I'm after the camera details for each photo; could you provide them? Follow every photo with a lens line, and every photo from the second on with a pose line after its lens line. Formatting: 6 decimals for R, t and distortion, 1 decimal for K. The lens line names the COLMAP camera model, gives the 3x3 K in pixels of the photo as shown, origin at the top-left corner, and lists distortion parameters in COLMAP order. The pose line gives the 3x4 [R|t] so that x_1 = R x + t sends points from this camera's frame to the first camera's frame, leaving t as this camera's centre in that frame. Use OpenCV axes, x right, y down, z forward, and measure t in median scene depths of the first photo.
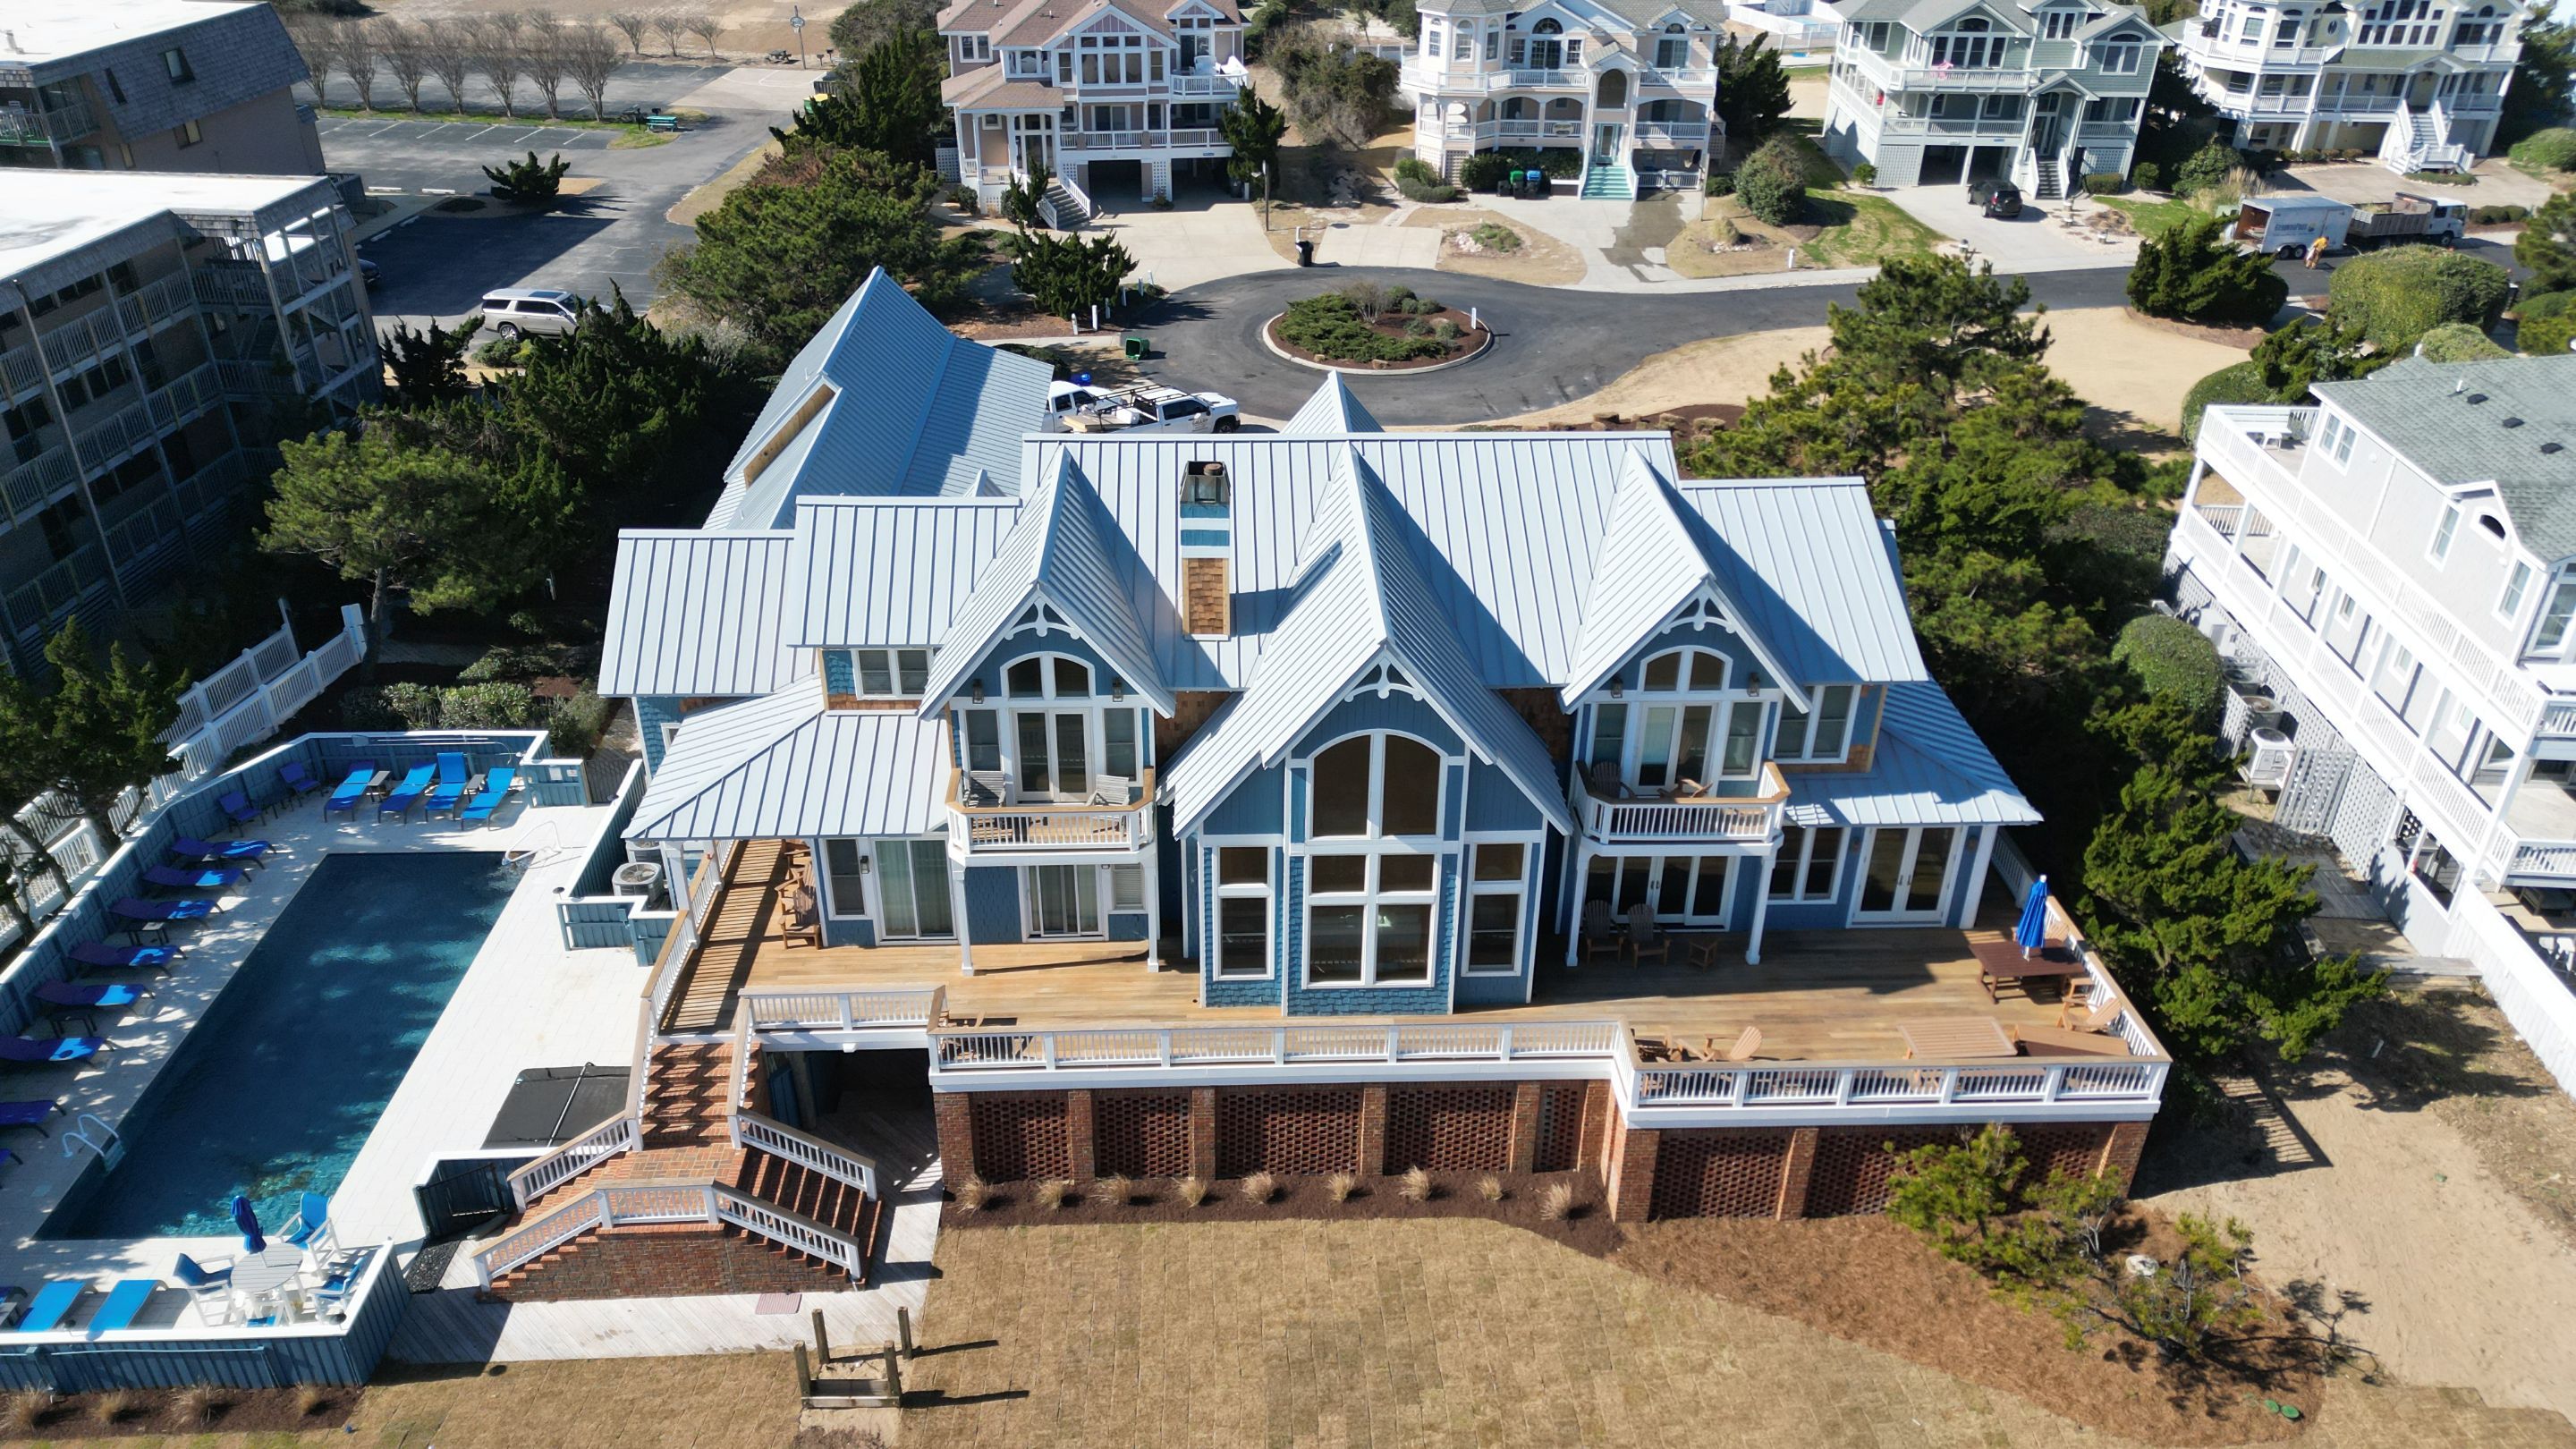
lens RADIAL K [[1788.8, 0, 1288.0], [0, 1788.8, 724.5], [0, 0, 1]] dist [0.070602, -0.063975]
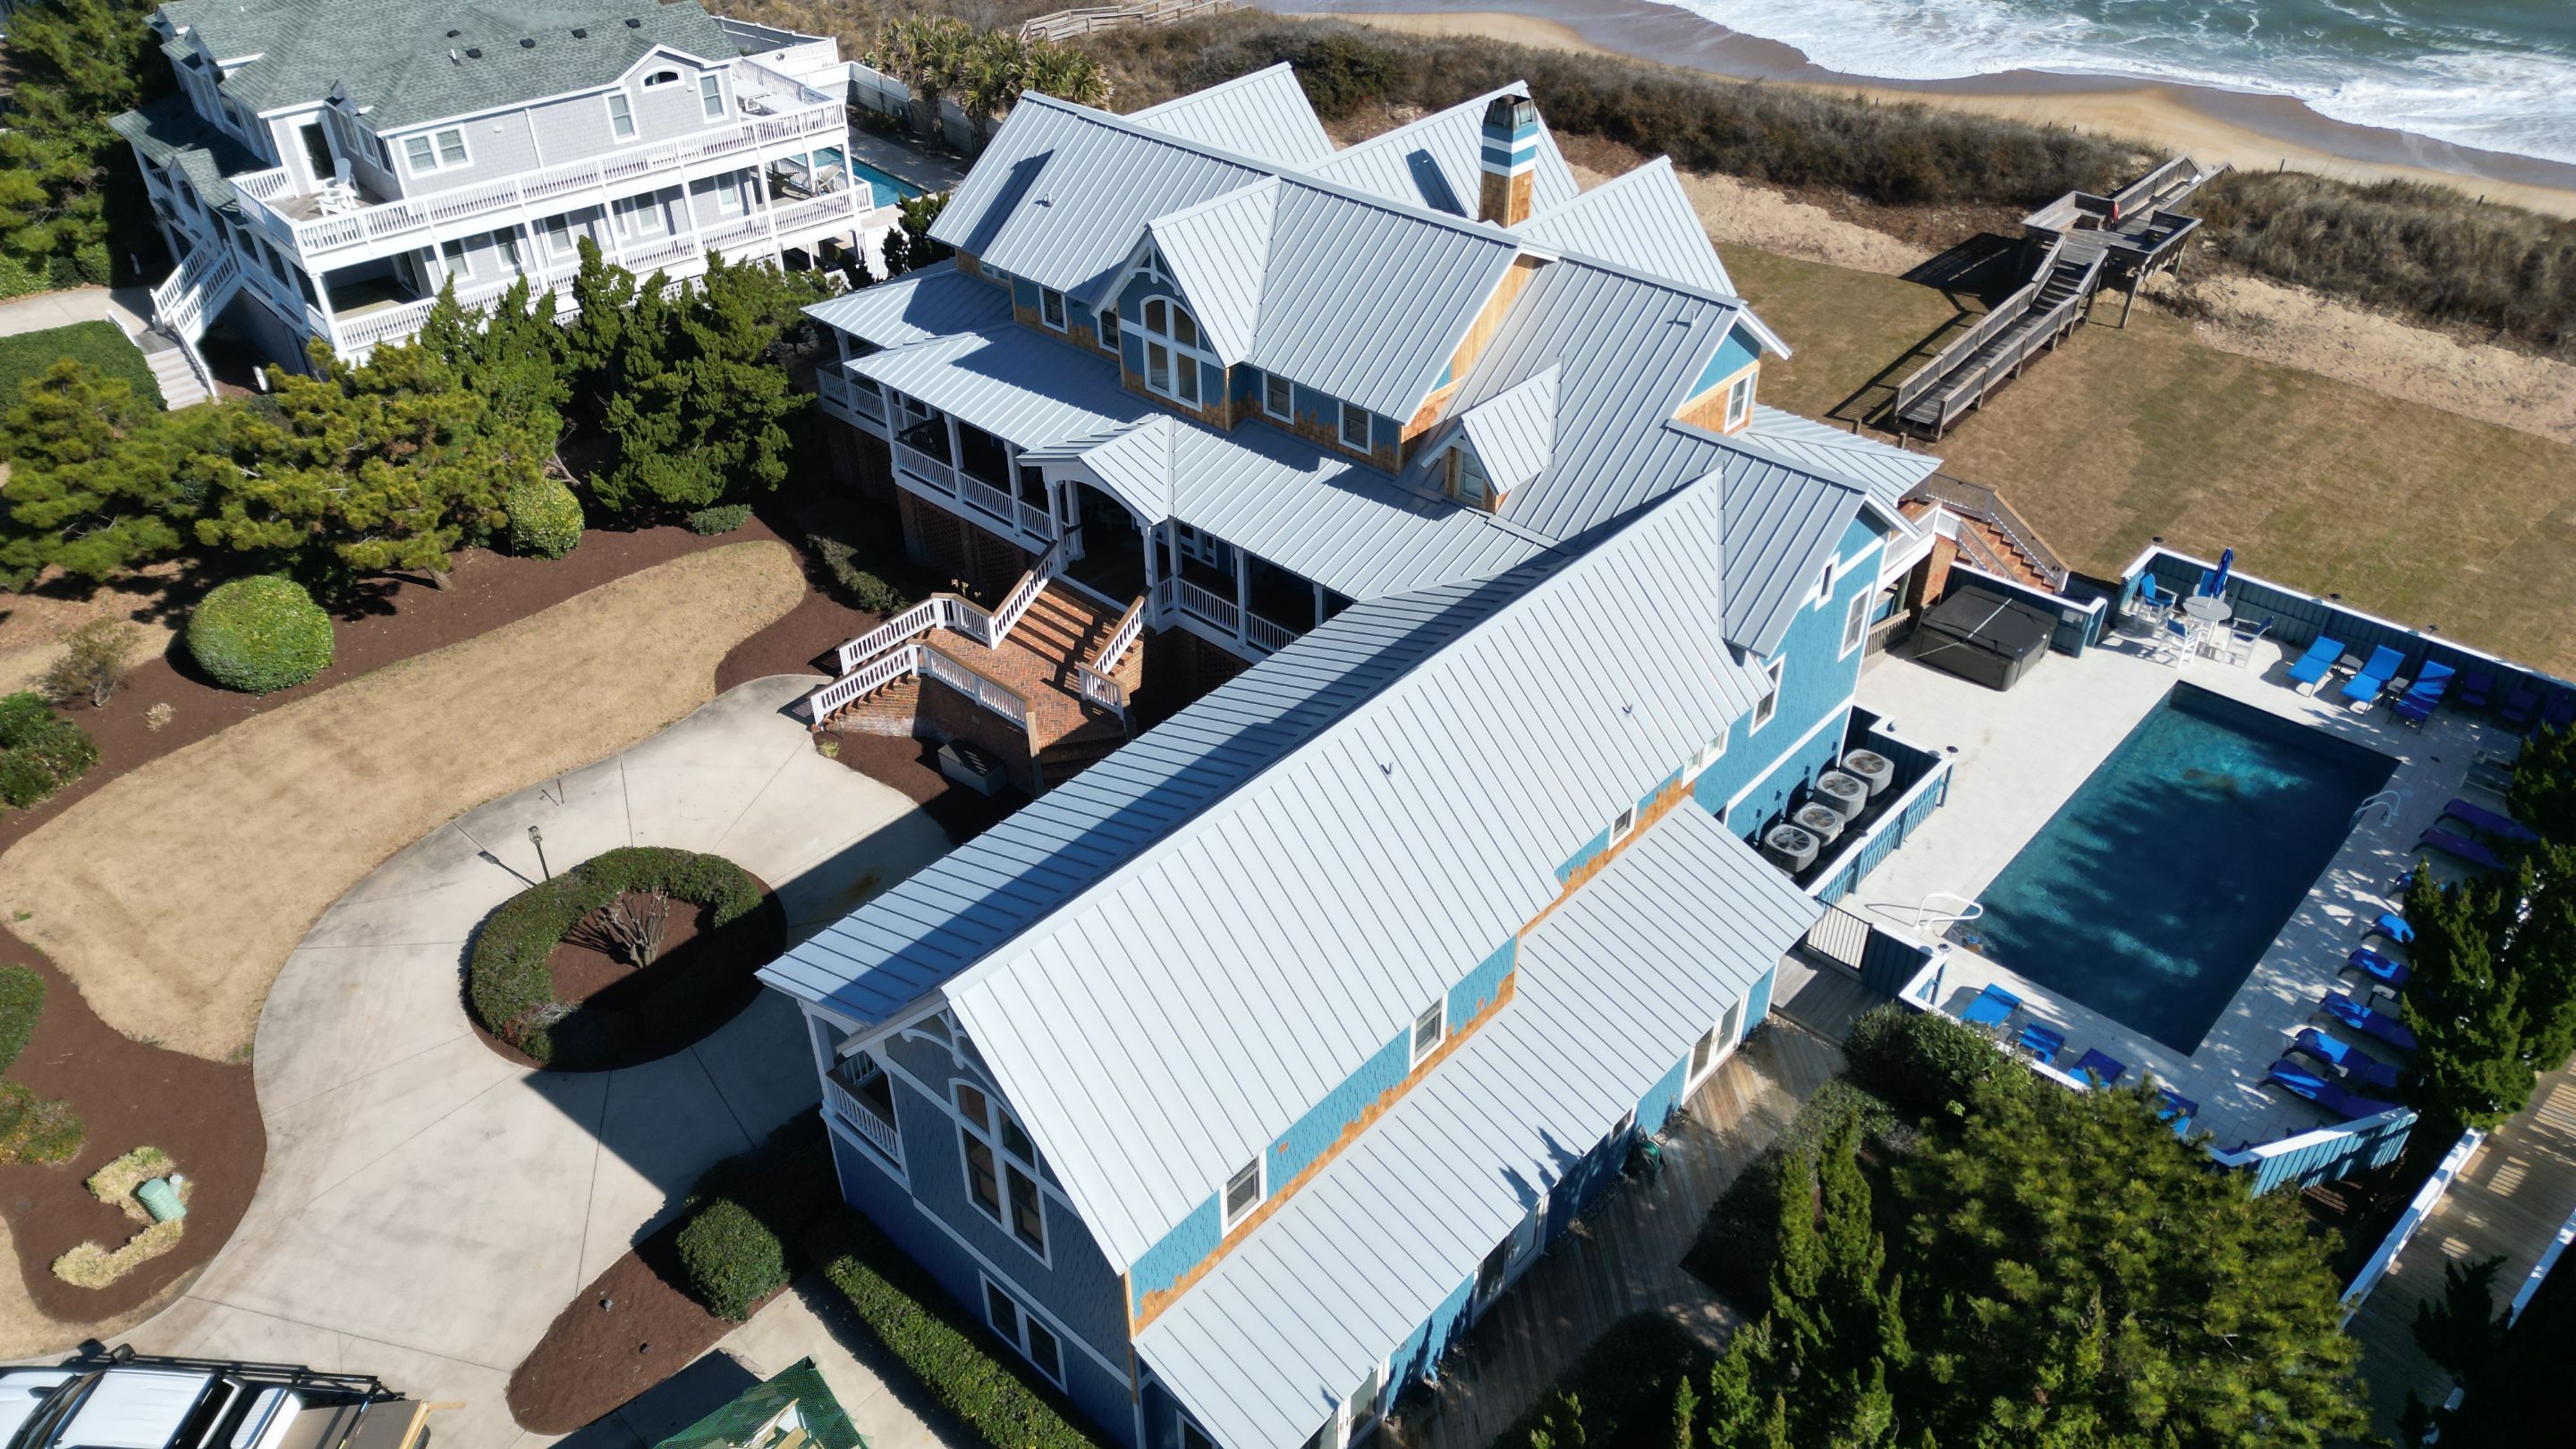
lens RADIAL K [[1788.8, 0, 1288.0], [0, 1788.8, 724.5], [0, 0, 1]] dist [0.070602, -0.063975]
pose [[-0.710710, -0.413348, 0.569240, -0.603619], [0.350484, 0.493548, 0.795972, -0.712776], [-0.609961, 0.765215, -0.205898, 1.216352]]
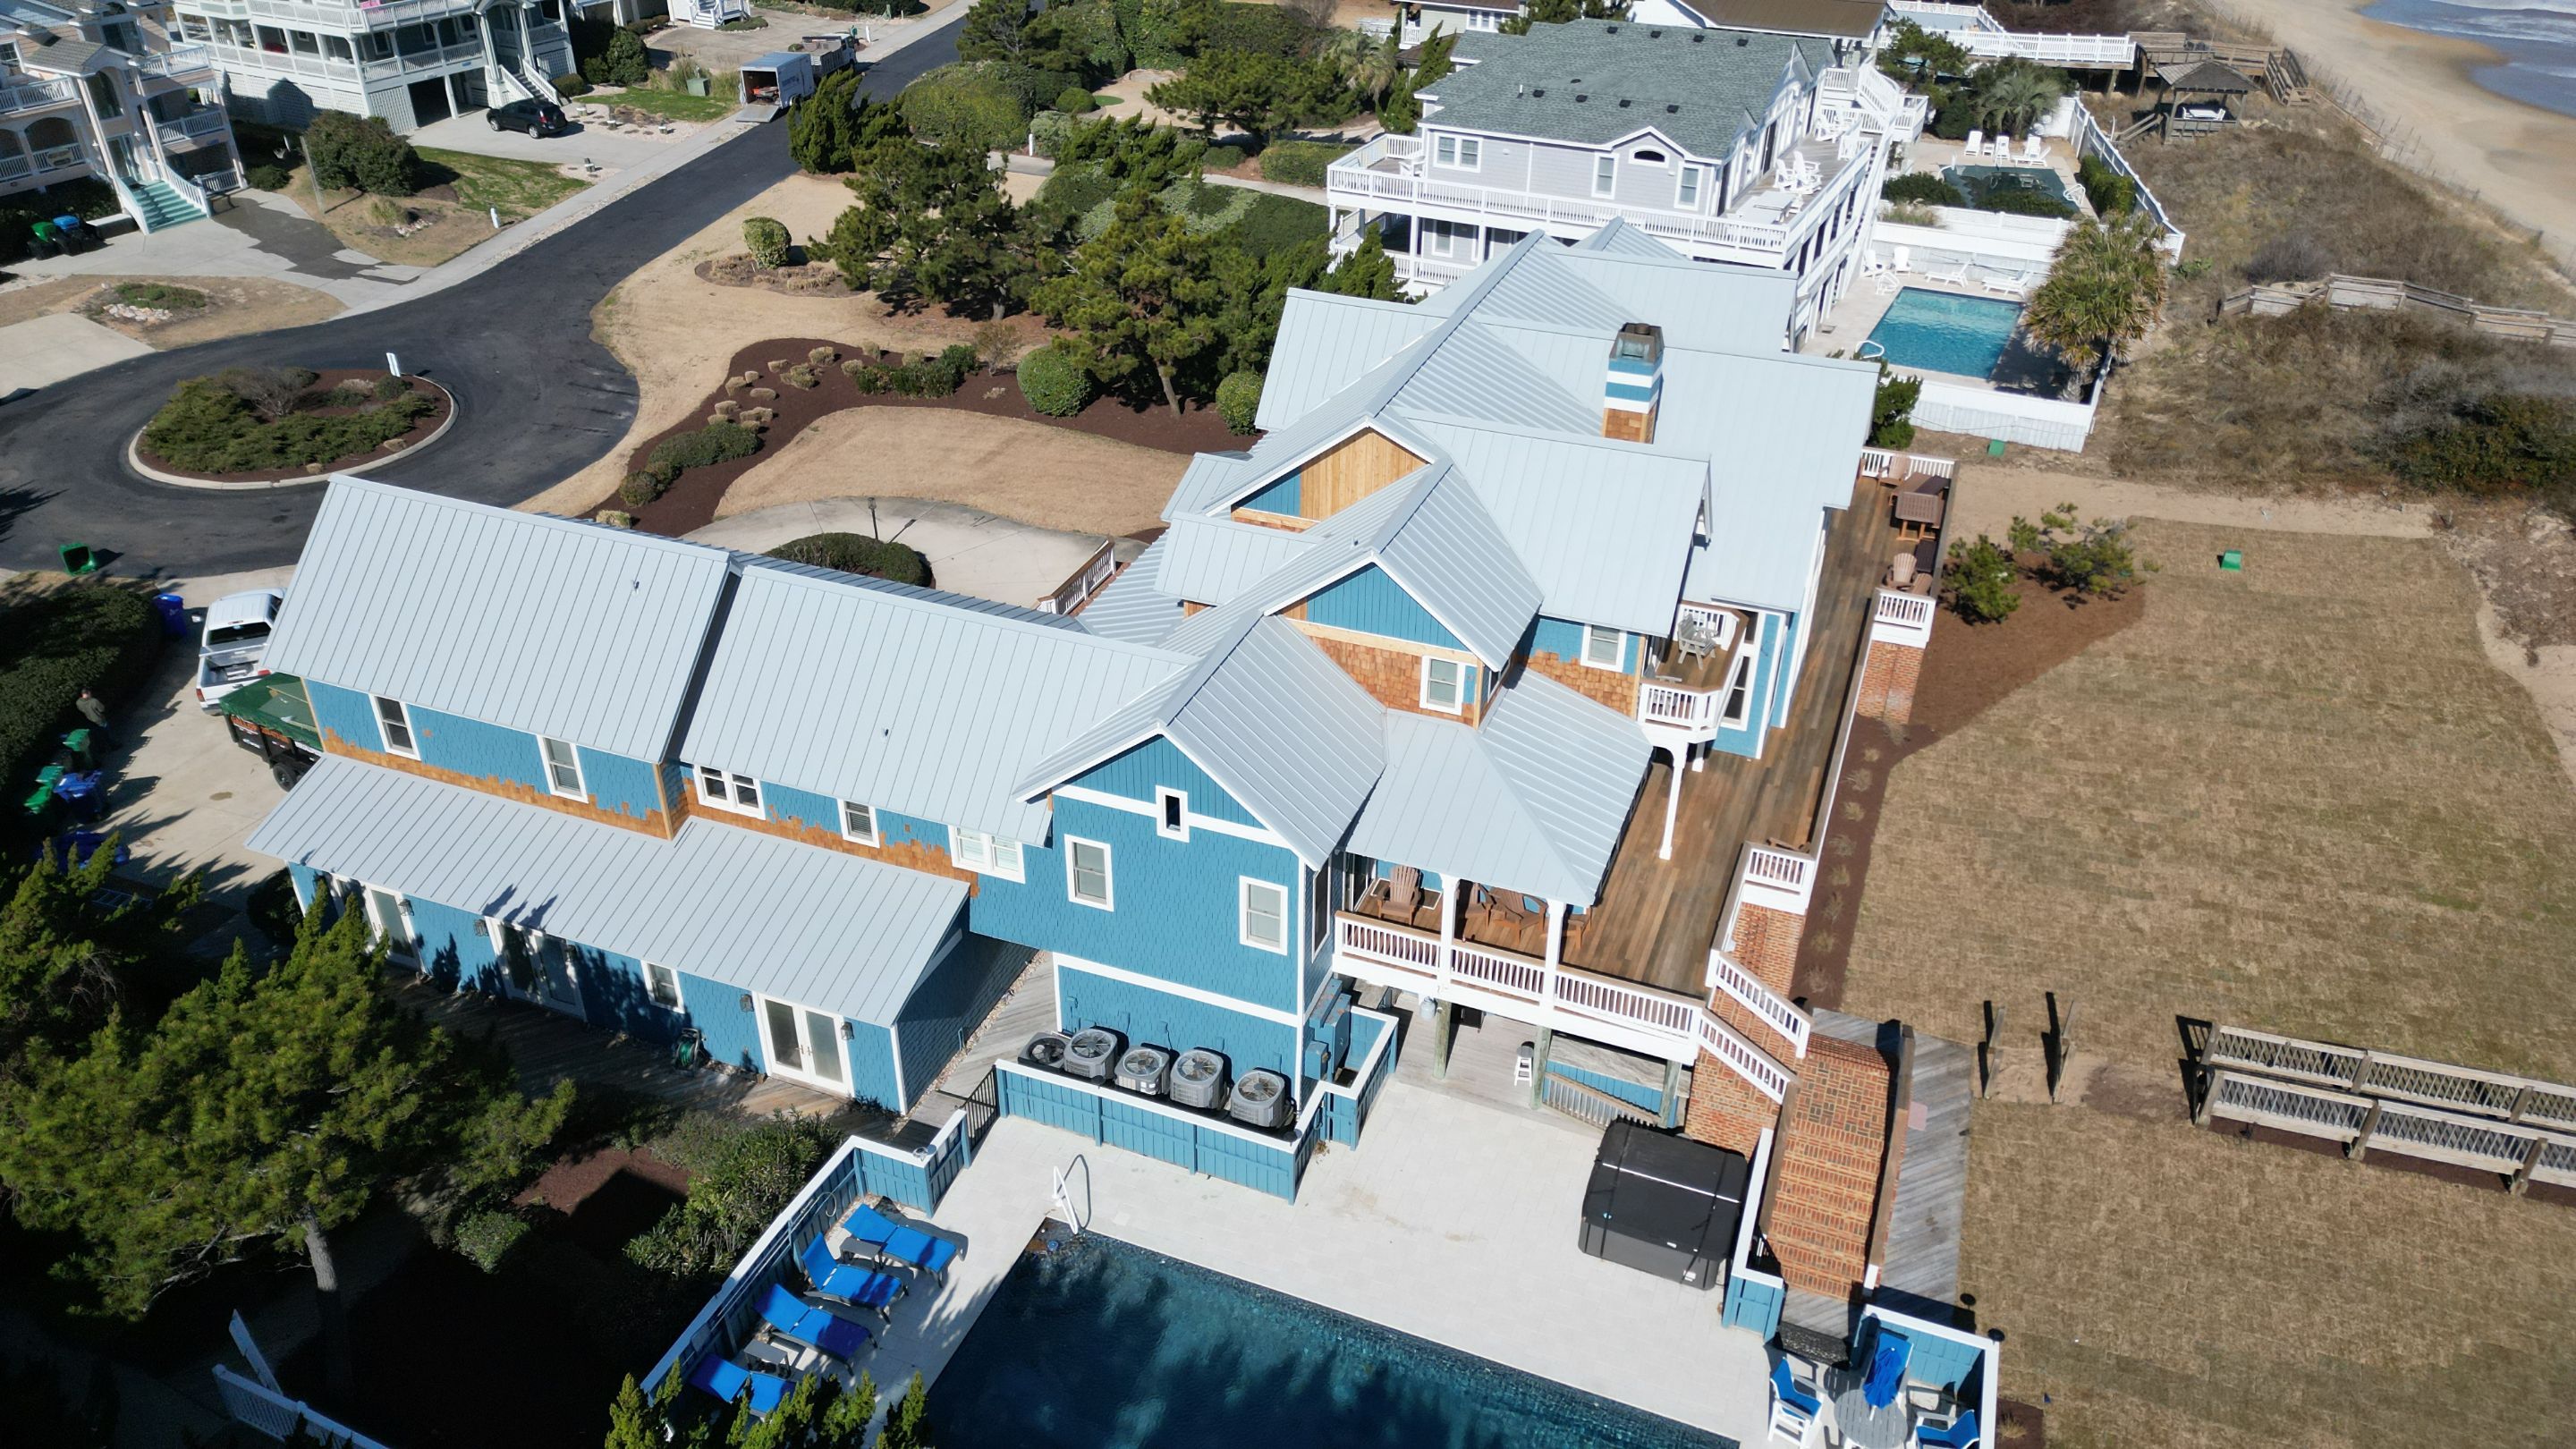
lens RADIAL K [[1788.8, 0, 1288.0], [0, 1788.8, 724.5], [0, 0, 1]] dist [0.070602, -0.063975]
pose [[0.402453, -0.488027, 0.774507, -0.810248], [0.450926, 0.841972, 0.296225, -0.264103], [-0.796679, 0.230029, 0.558918, 0.433051]]
